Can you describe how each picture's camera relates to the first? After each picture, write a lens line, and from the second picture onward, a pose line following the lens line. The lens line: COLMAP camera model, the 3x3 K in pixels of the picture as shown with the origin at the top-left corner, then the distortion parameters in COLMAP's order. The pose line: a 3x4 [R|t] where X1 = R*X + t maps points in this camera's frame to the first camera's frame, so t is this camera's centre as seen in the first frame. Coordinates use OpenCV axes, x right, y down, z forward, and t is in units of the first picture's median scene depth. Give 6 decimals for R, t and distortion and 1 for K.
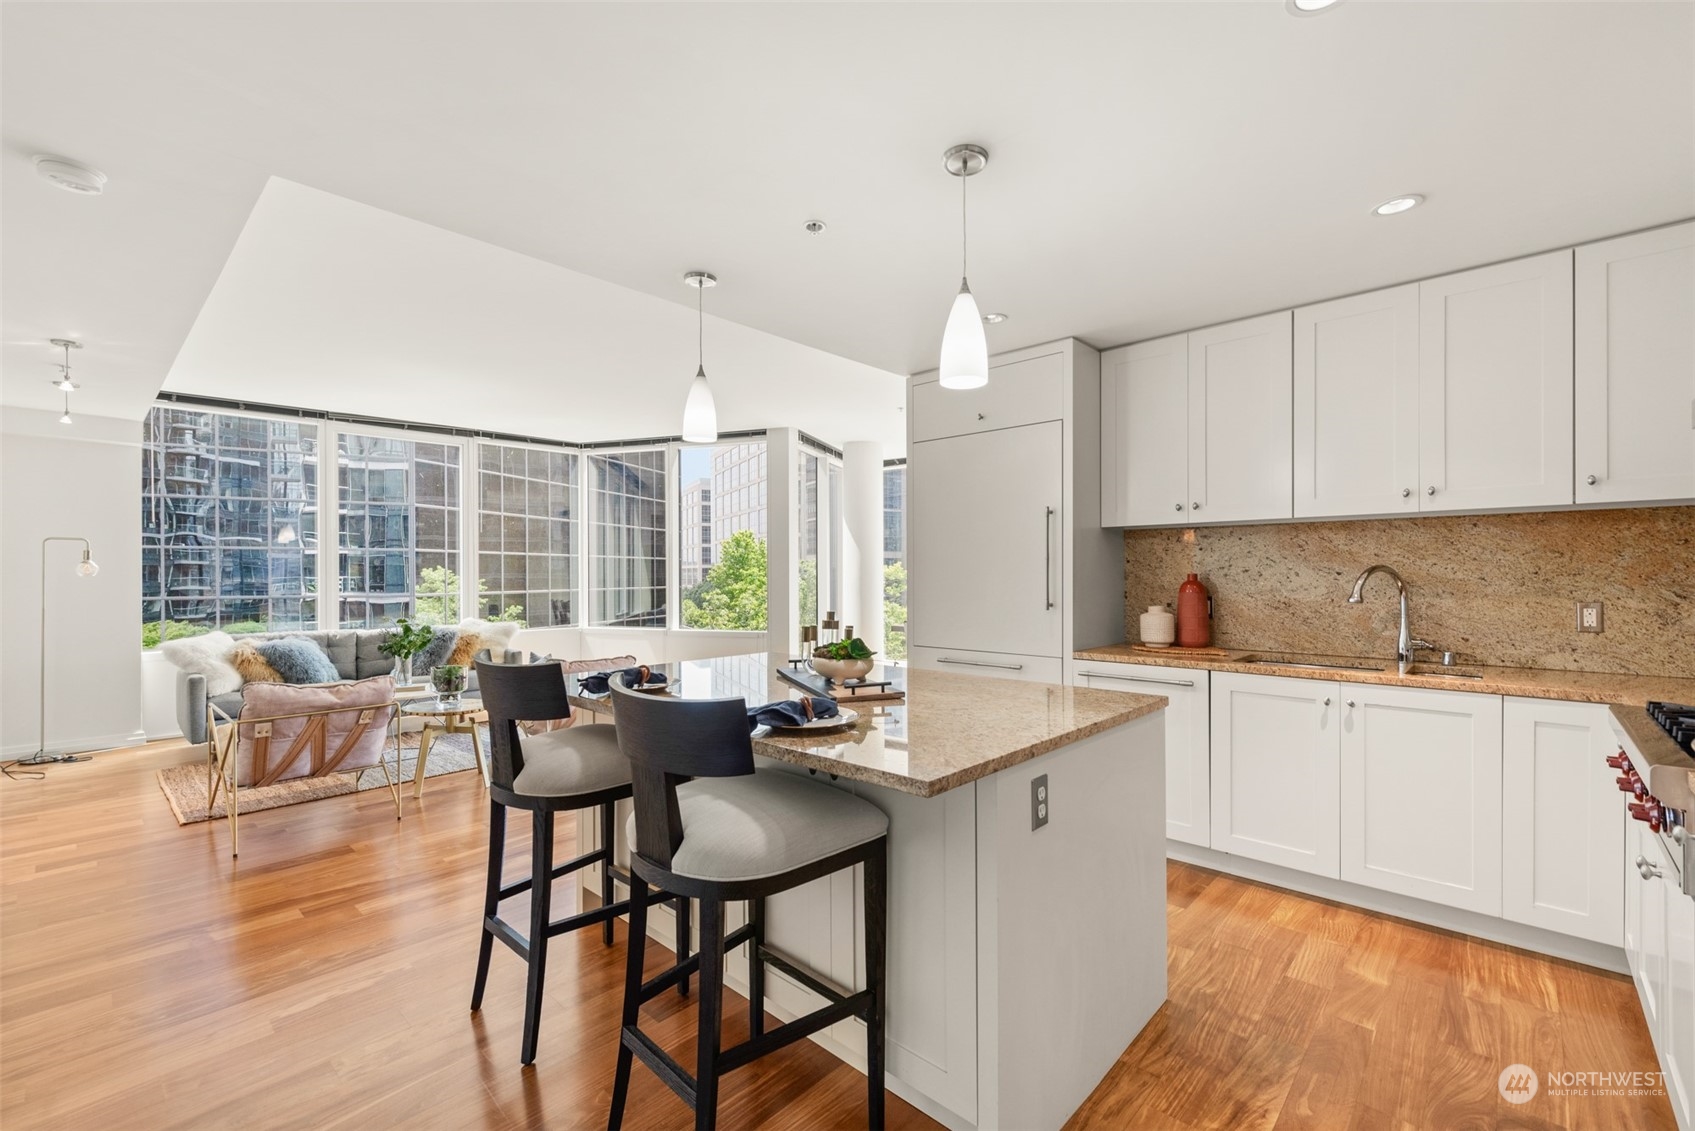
lens RADIAL K [[732.3, 0, 847.5], [0, 732.3, 565.5], [0, 0, 1]] dist [-0.000196, 0.000068]
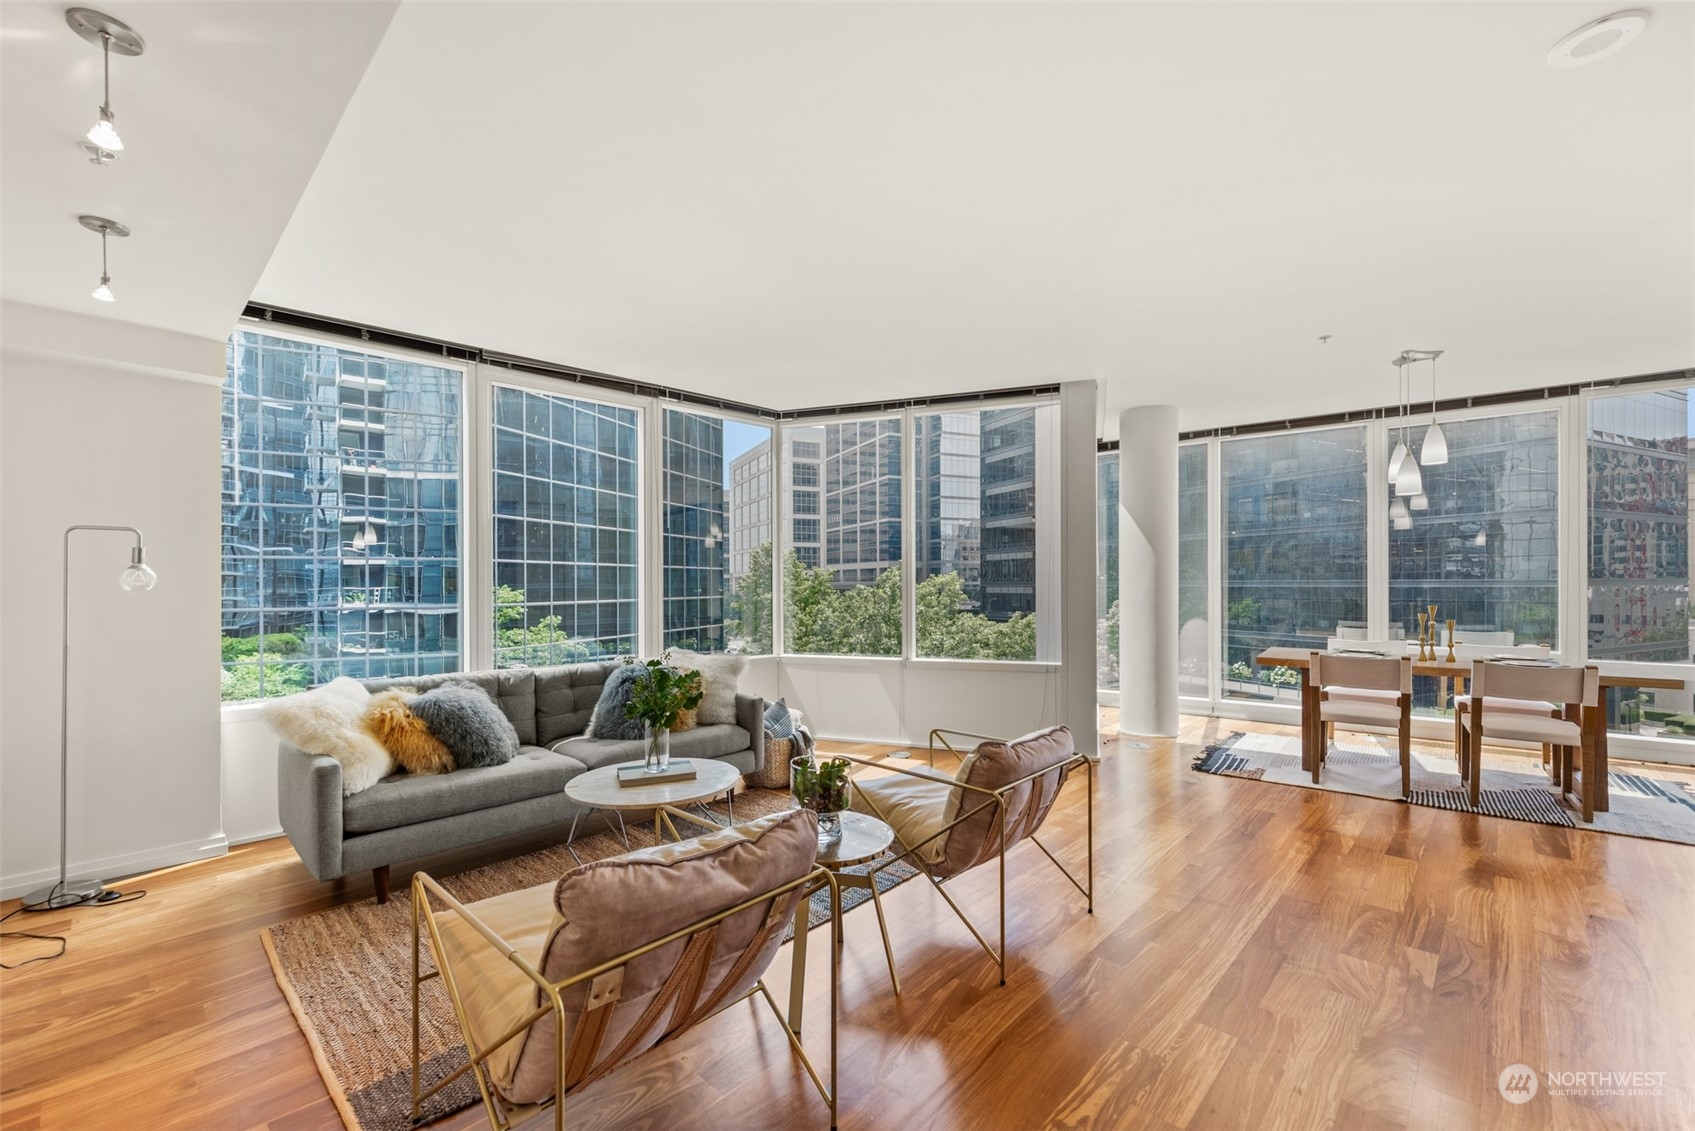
lens RADIAL K [[707.6, 0, 847.1], [0, 707.6, 572.0], [0, 0, 1]] dist [0.002130, -0.000320]
pose [[0.999965, -0.002493, -0.007978, -0.388994], [0.002459, 0.999988, -0.004322, 0.003063], [0.007989, 0.004302, 0.999959, 0.363793]]
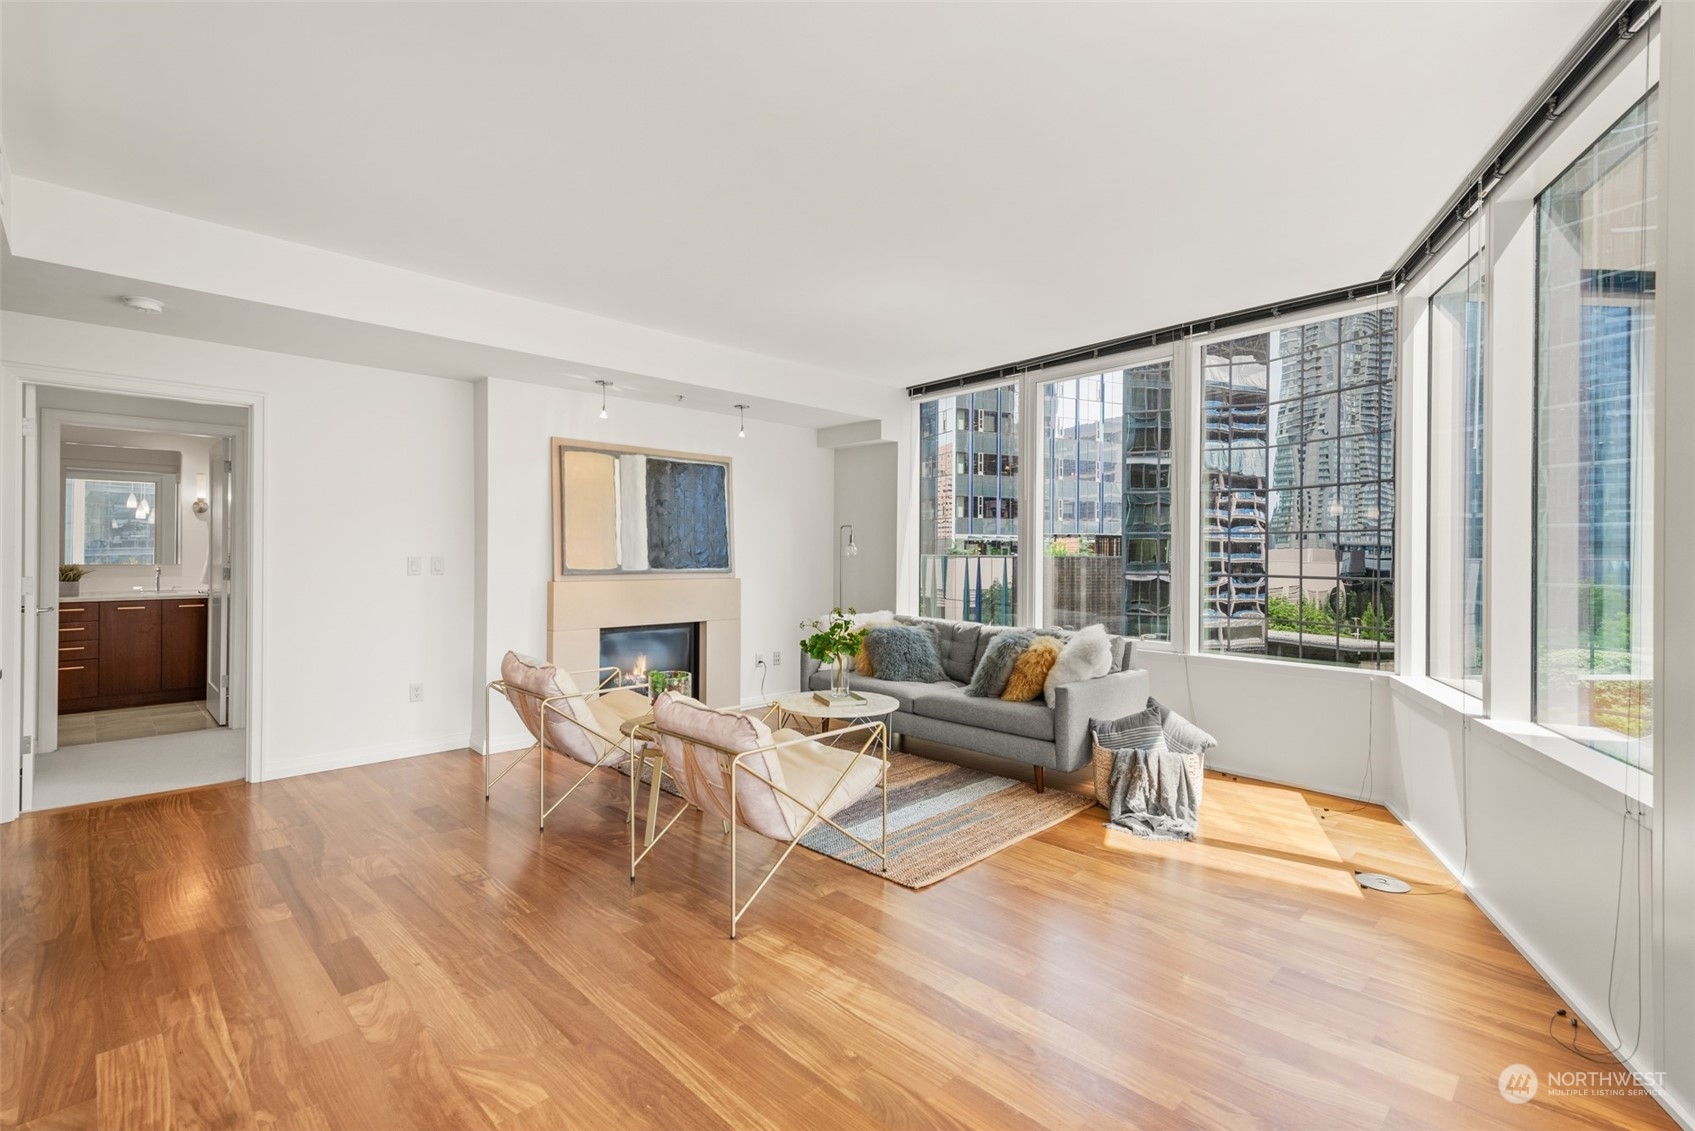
lens RADIAL K [[768.7, 0, 847.5], [0, 768.7, 565.5], [0, 0, 1]] dist [0.003187, 0.000232]
pose [[-0.049348, 0.017038, -0.998636, 0.185718], [0.007226, 0.999834, 0.016701, 0.005457], [0.998755, -0.006392, -0.049463, 0.908622]]
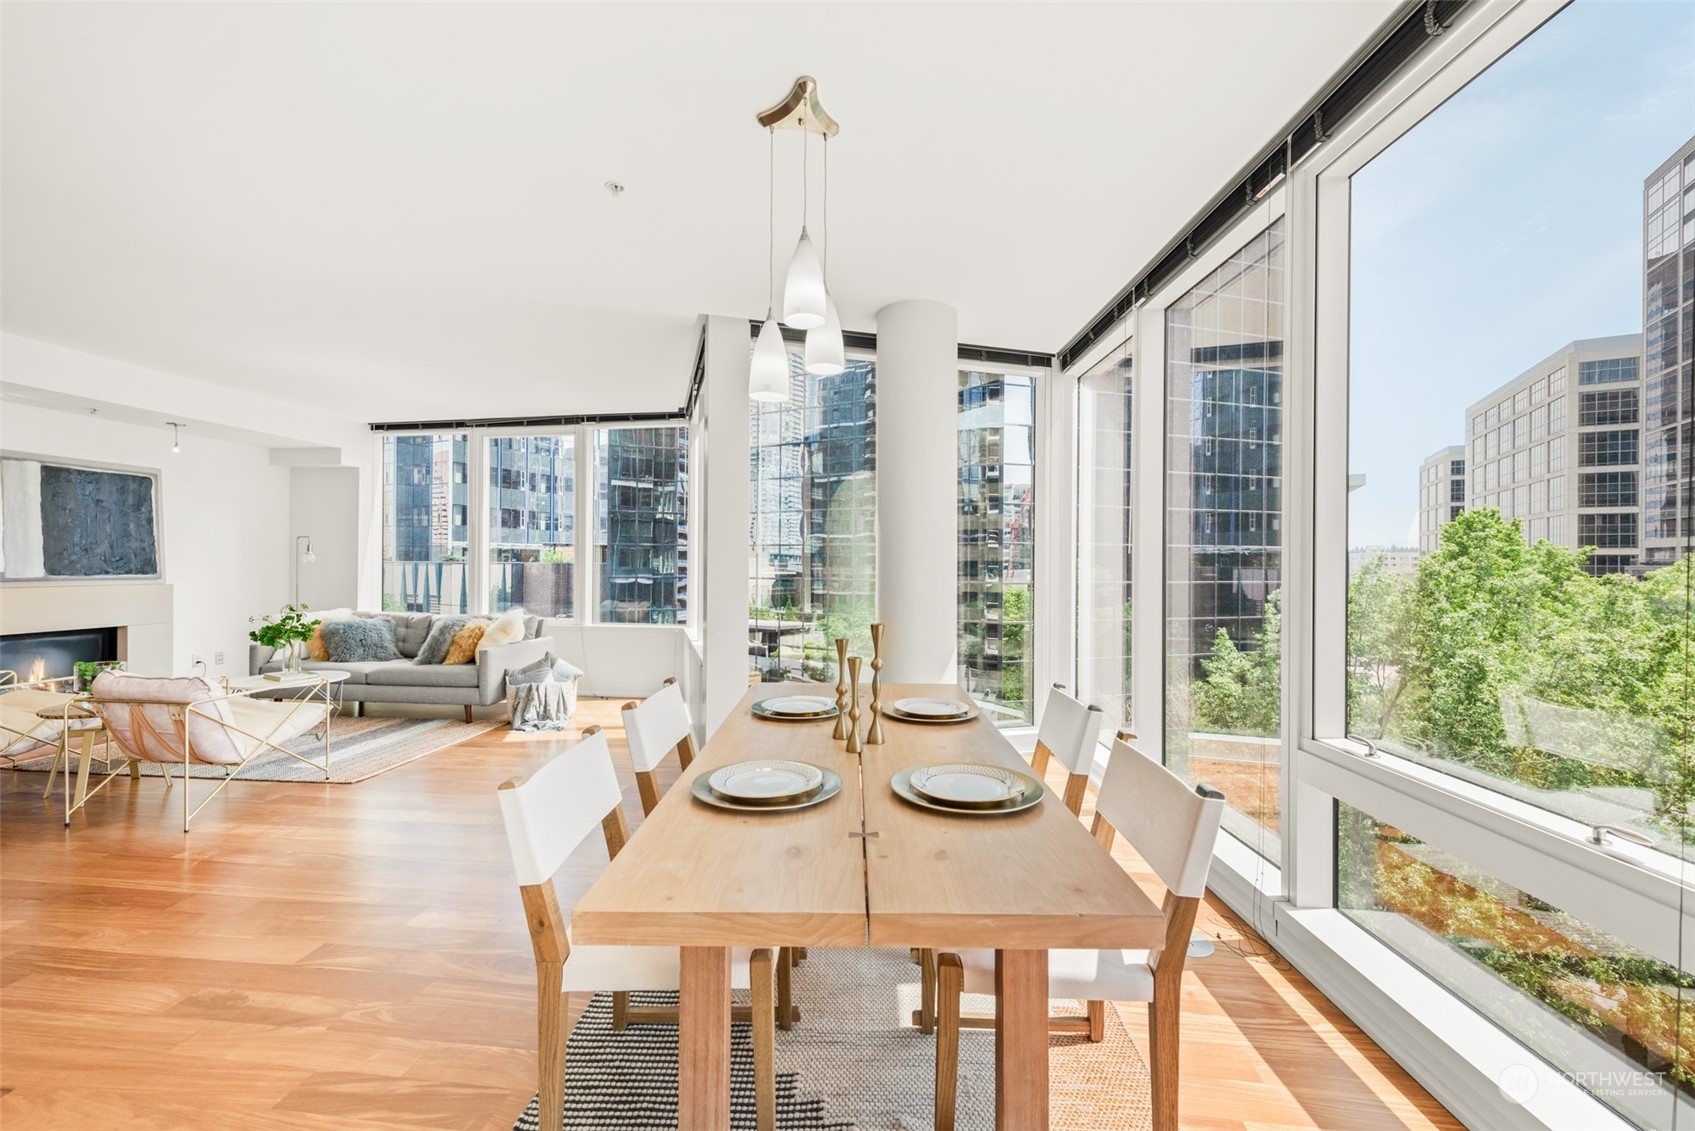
lens RADIAL K [[665.0, 0, 847.5], [0, 665.0, 565.5], [0, 0, 1]] dist [0.017654, -0.006087]
pose [[0.579553, 0.008442, -0.814891, 0.498536], [0.002608, 0.999922, 0.012214, 0.003250], [0.814930, -0.009204, 0.579486, 0.942029]]
